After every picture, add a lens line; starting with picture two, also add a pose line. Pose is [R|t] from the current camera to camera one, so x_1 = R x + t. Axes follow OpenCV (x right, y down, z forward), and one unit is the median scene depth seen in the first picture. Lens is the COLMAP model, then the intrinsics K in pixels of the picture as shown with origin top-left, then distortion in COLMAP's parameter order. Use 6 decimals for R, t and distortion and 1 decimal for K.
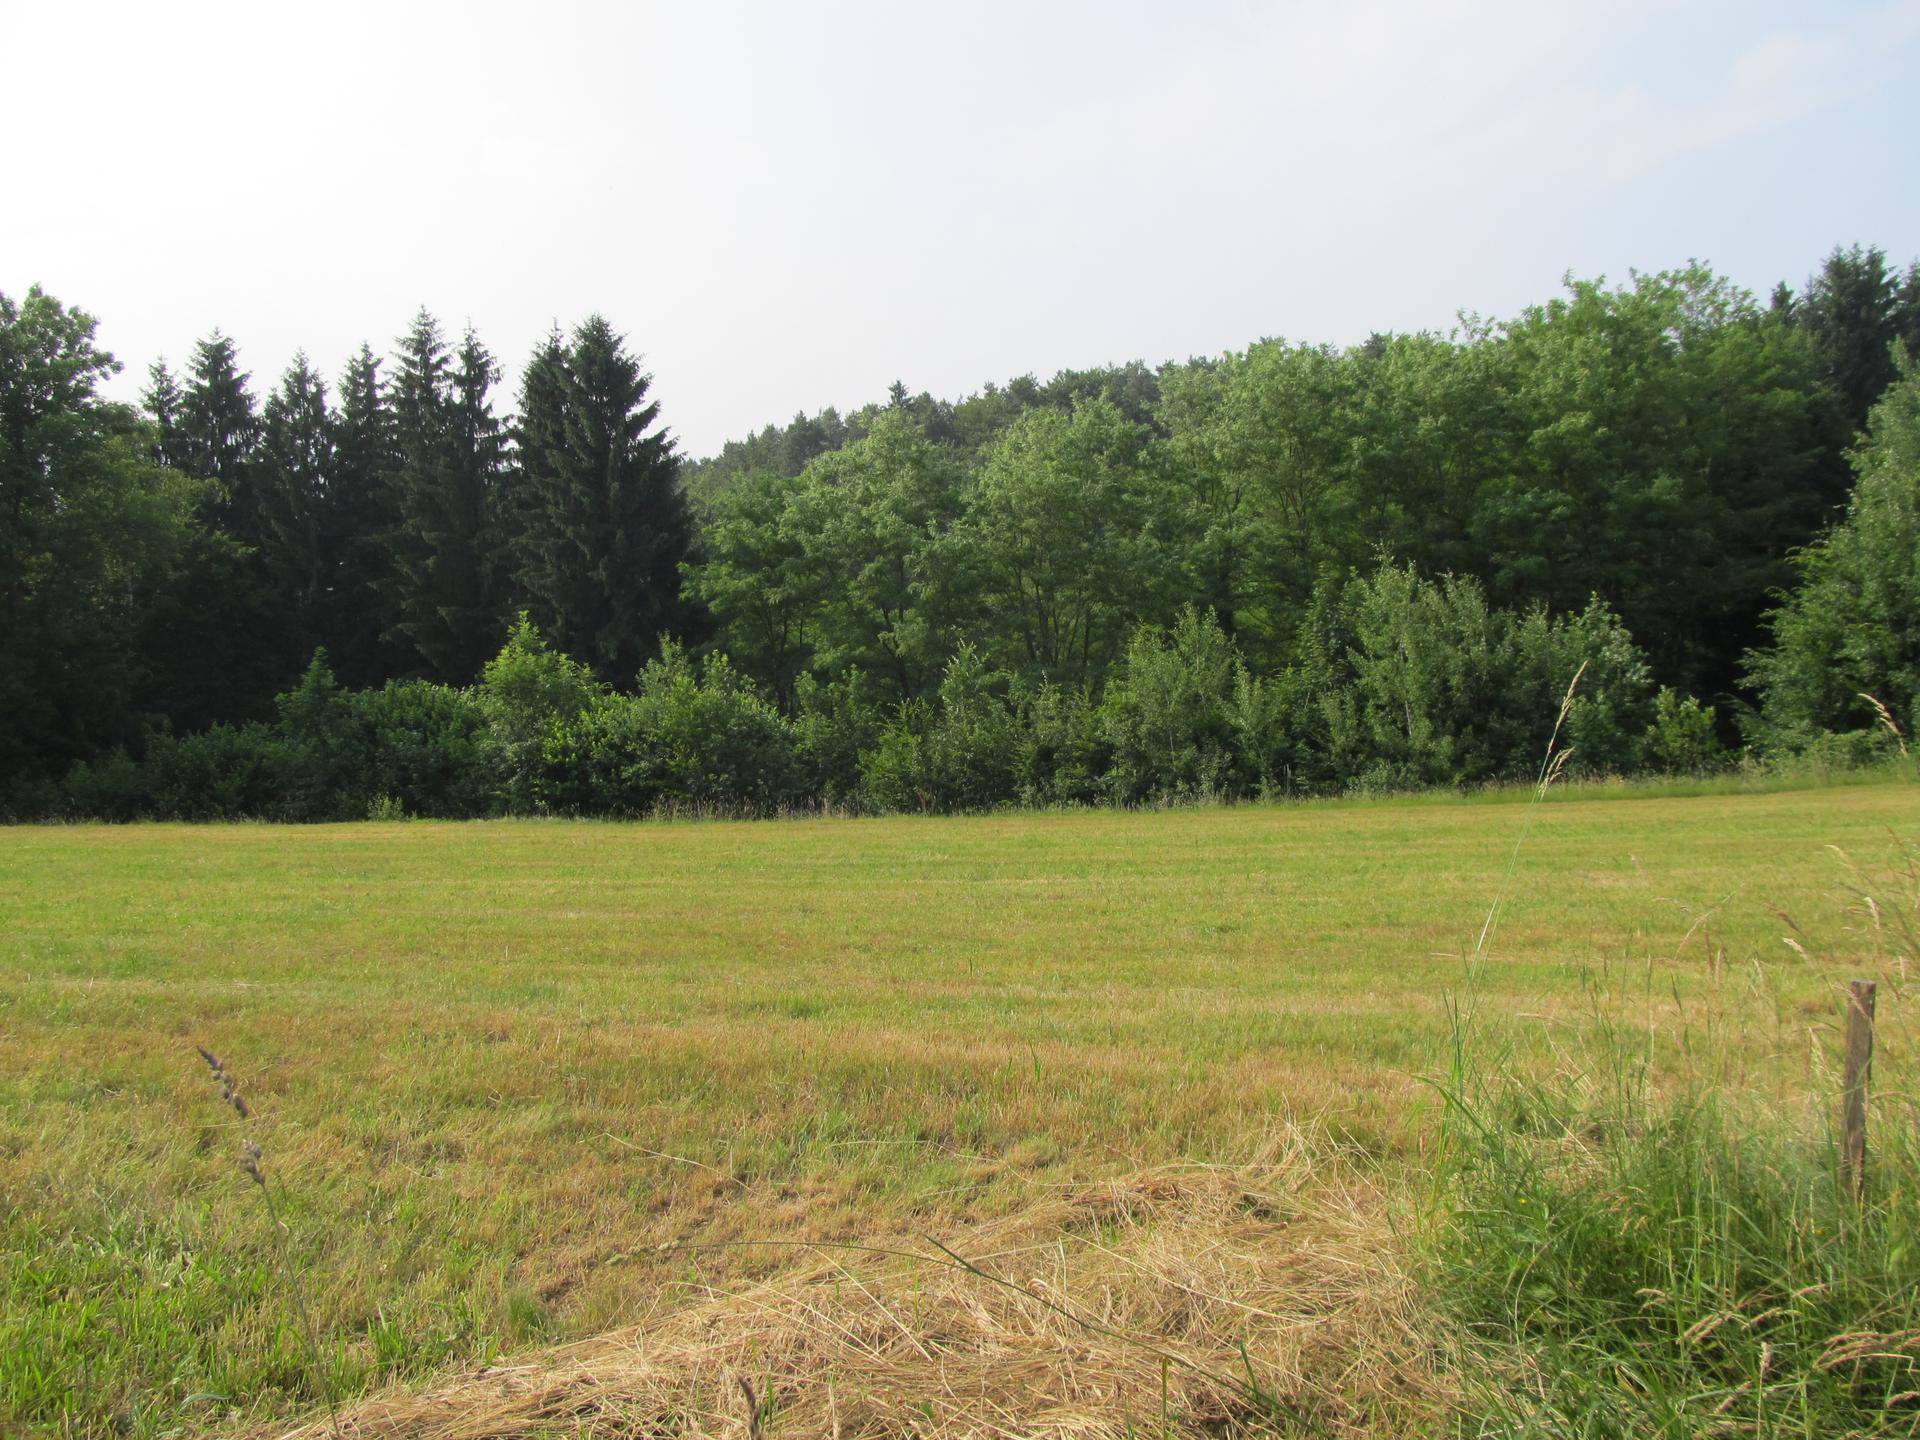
lens RADIAL K [[1573.3, 0, 959.5], [0, 1573.3, 718.3], [0, 0, 1]] dist [-0.069185, 0.037577]
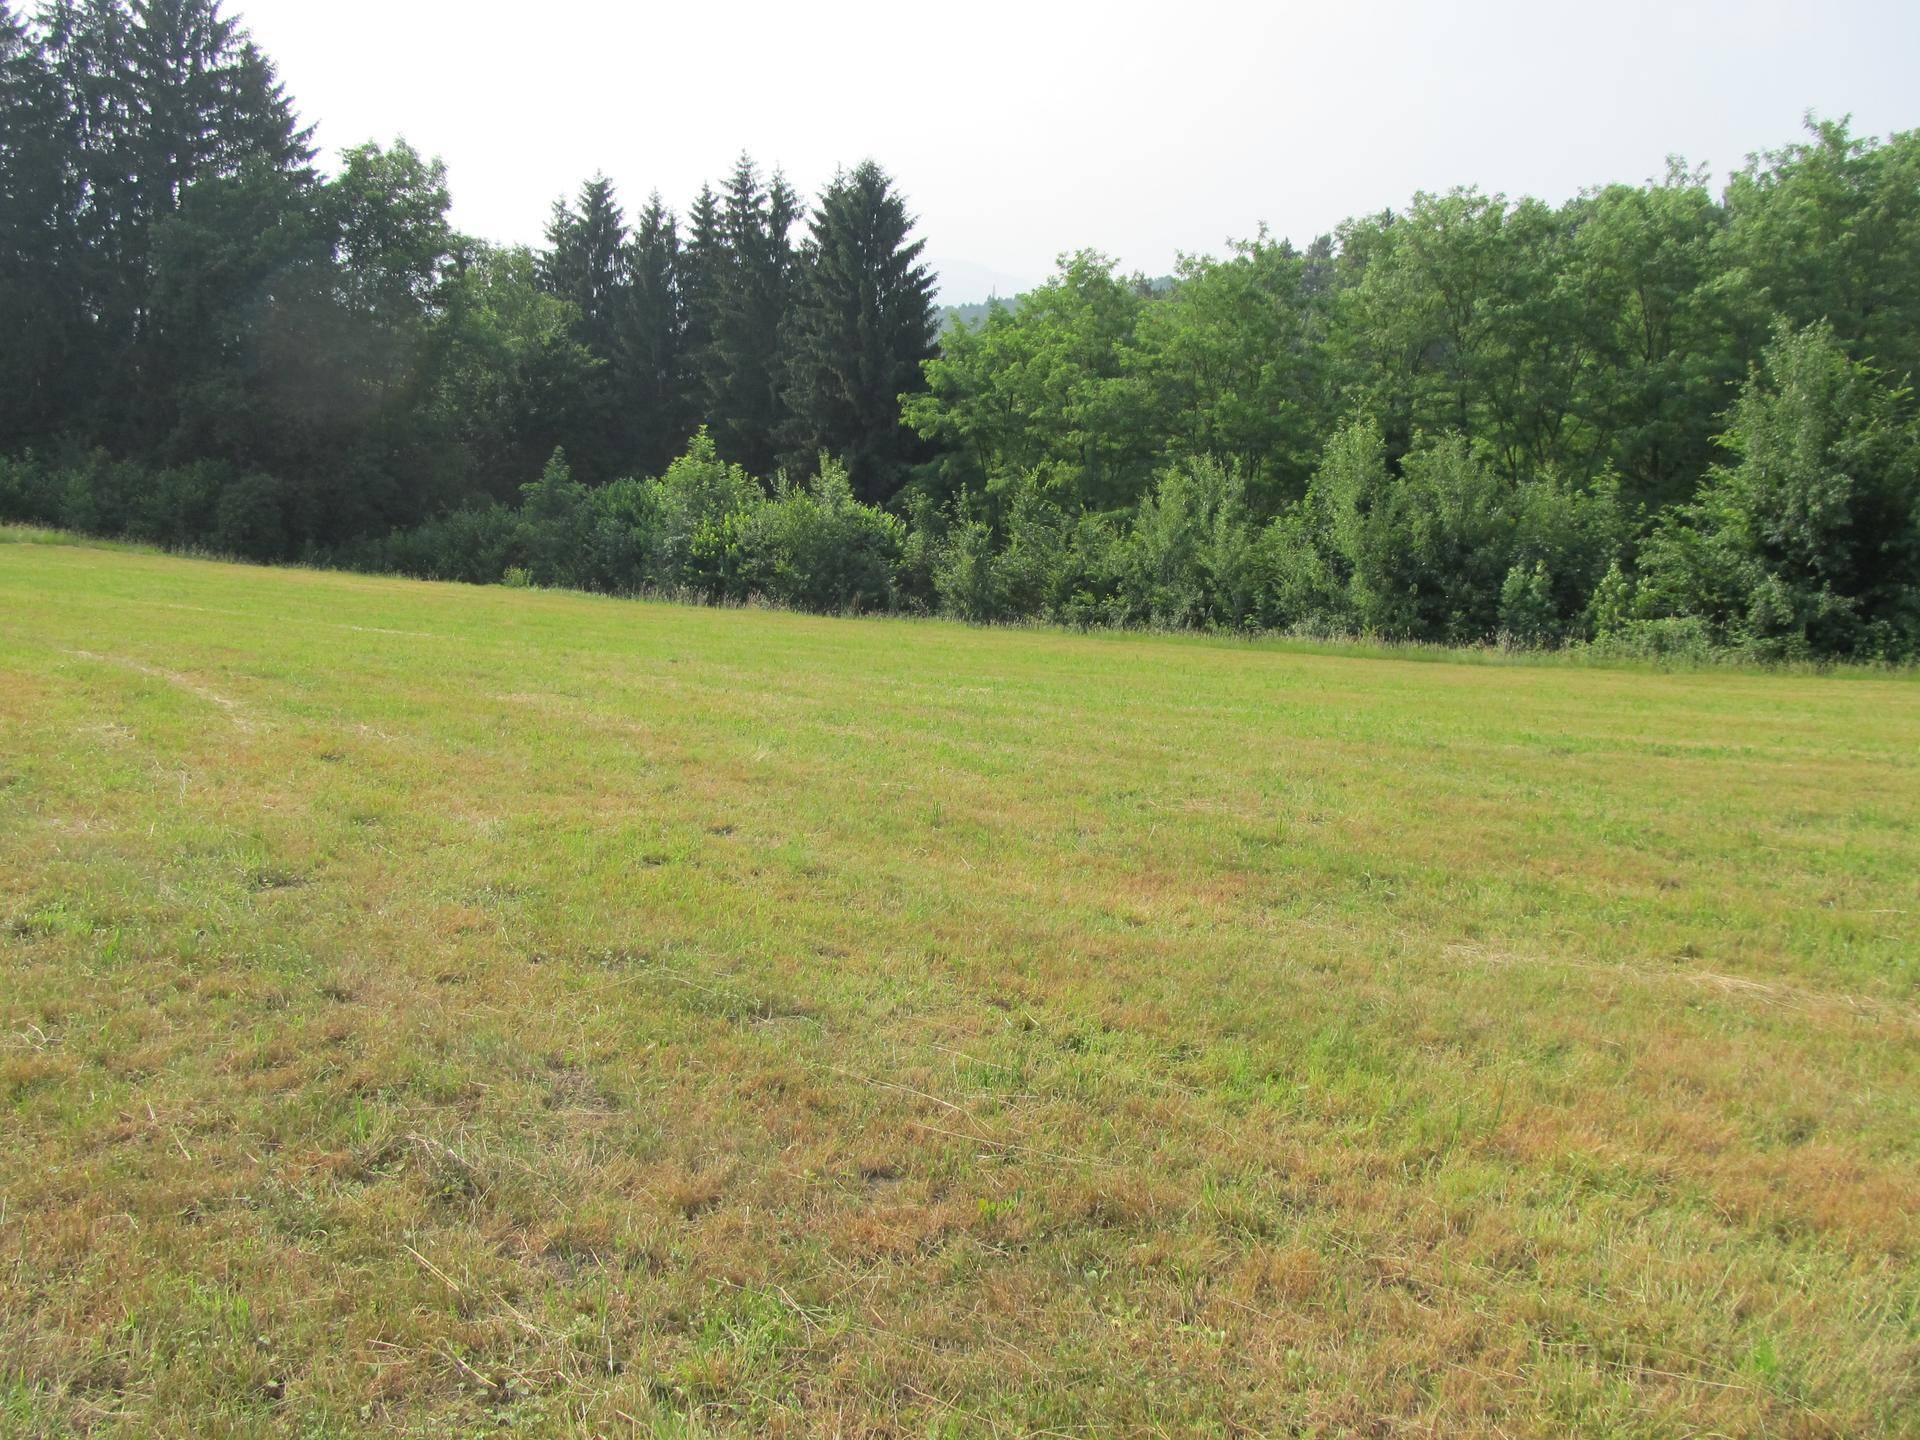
lens RADIAL K [[1547.9, 0, 958.2], [0, 1547.9, 723.2], [0, 0, 1]] dist [-0.057396, 0.004728]
pose [[0.933275, 0.116094, -0.339883, 0.276191], [-0.075685, 0.988639, 0.129867, -0.010057], [0.351098, -0.095478, 0.931458, -0.036007]]
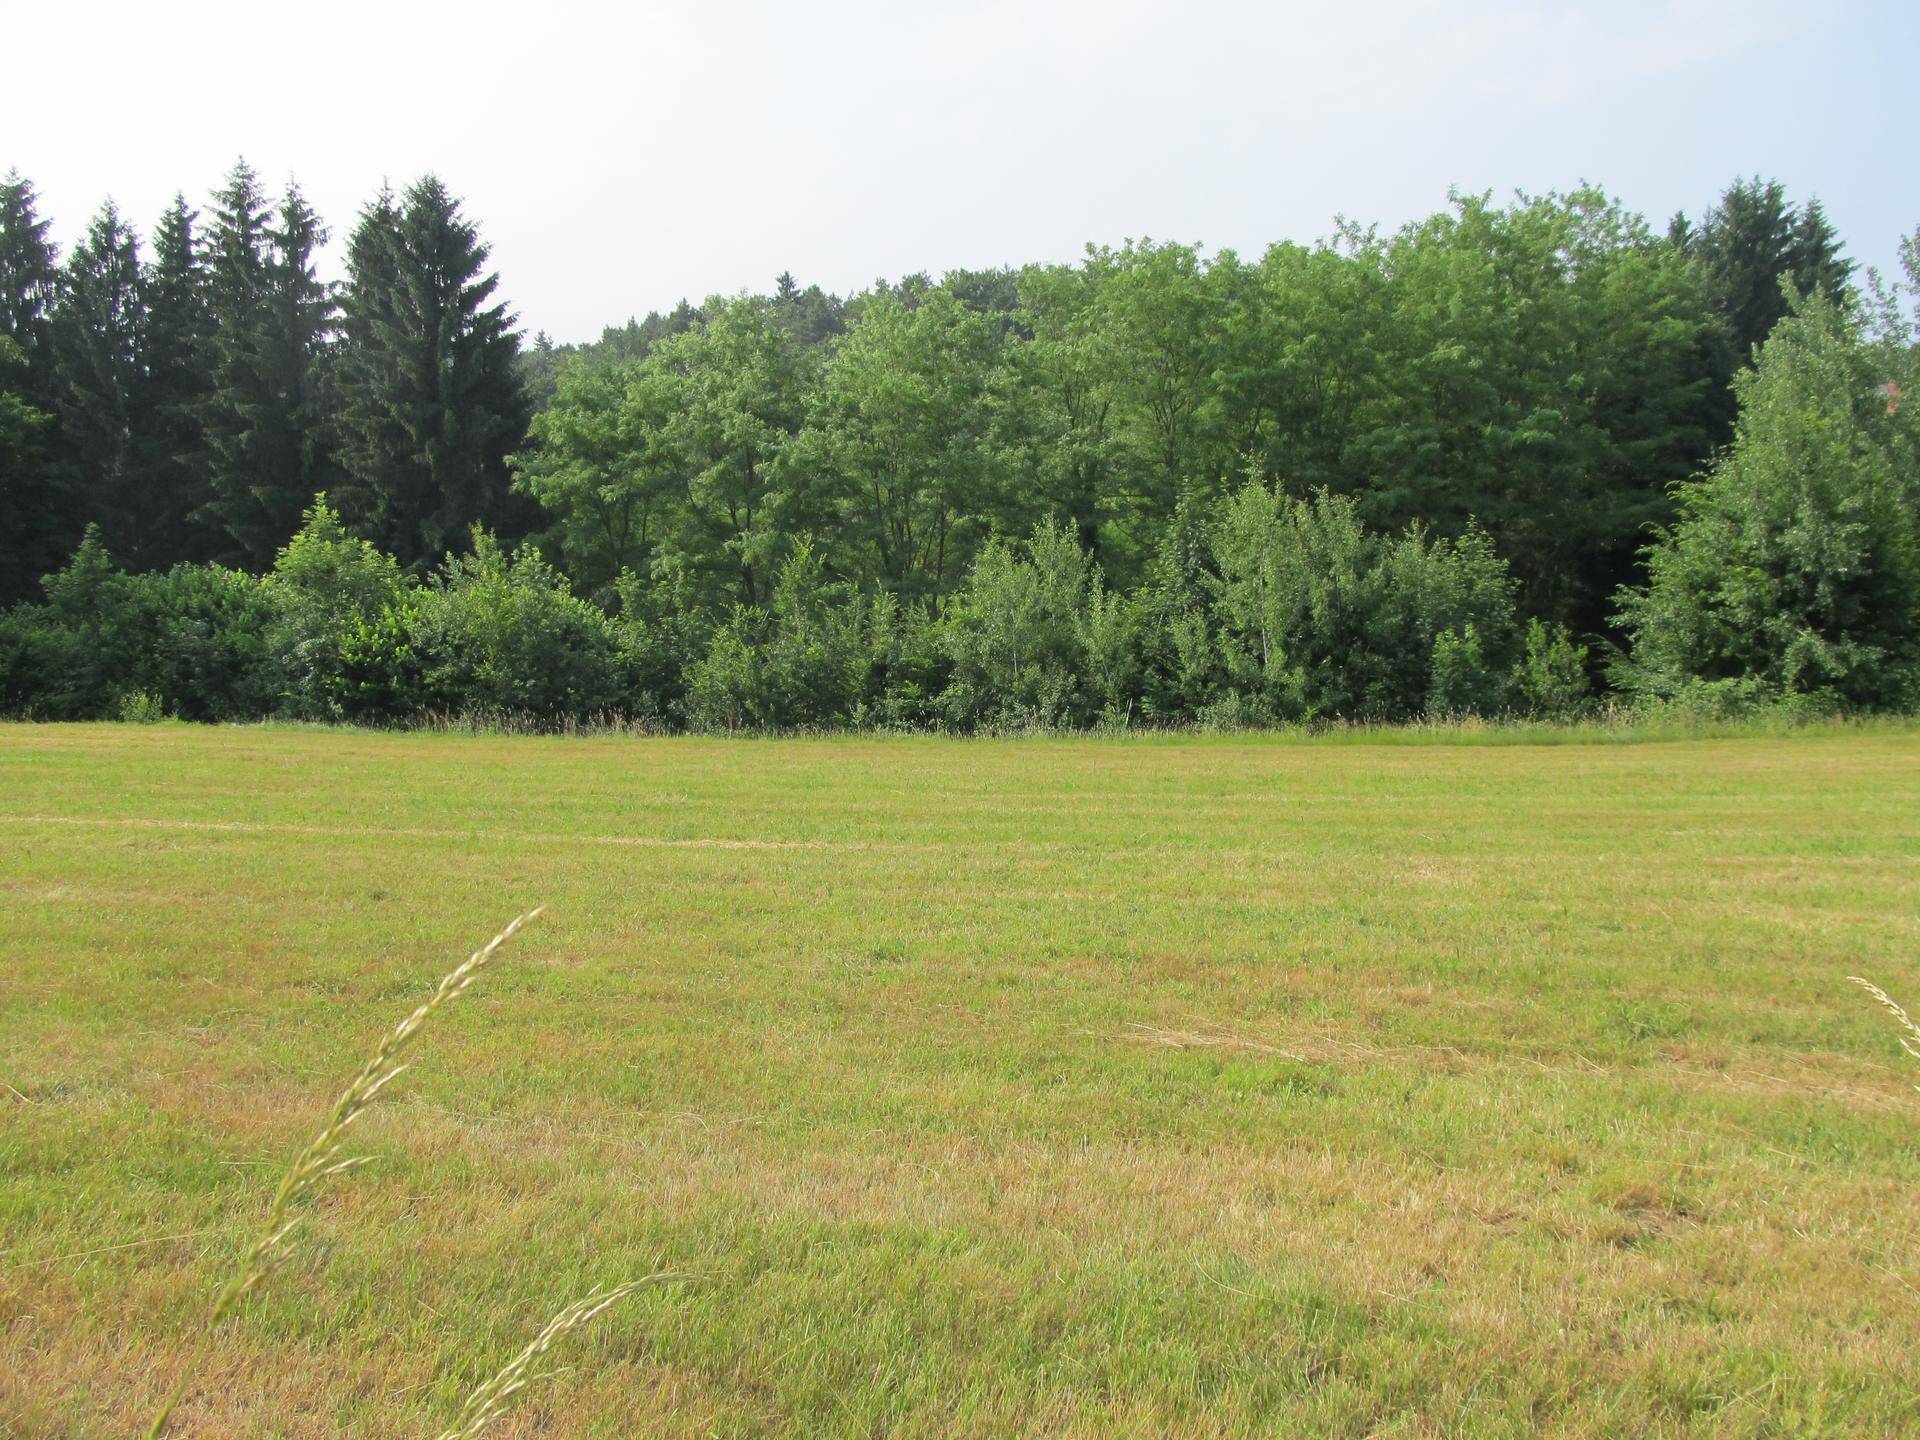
lens RADIAL K [[1583.2, 0, 959.9], [0, 1583.2, 706.1], [0, 0, 1]] dist [-0.062925, 0.038493]
pose [[0.996865, 0.033395, 0.071734, 0.026501], [-0.037050, 0.998050, 0.050239, -0.003734], [-0.069916, -0.052739, 0.996158, 0.046762]]
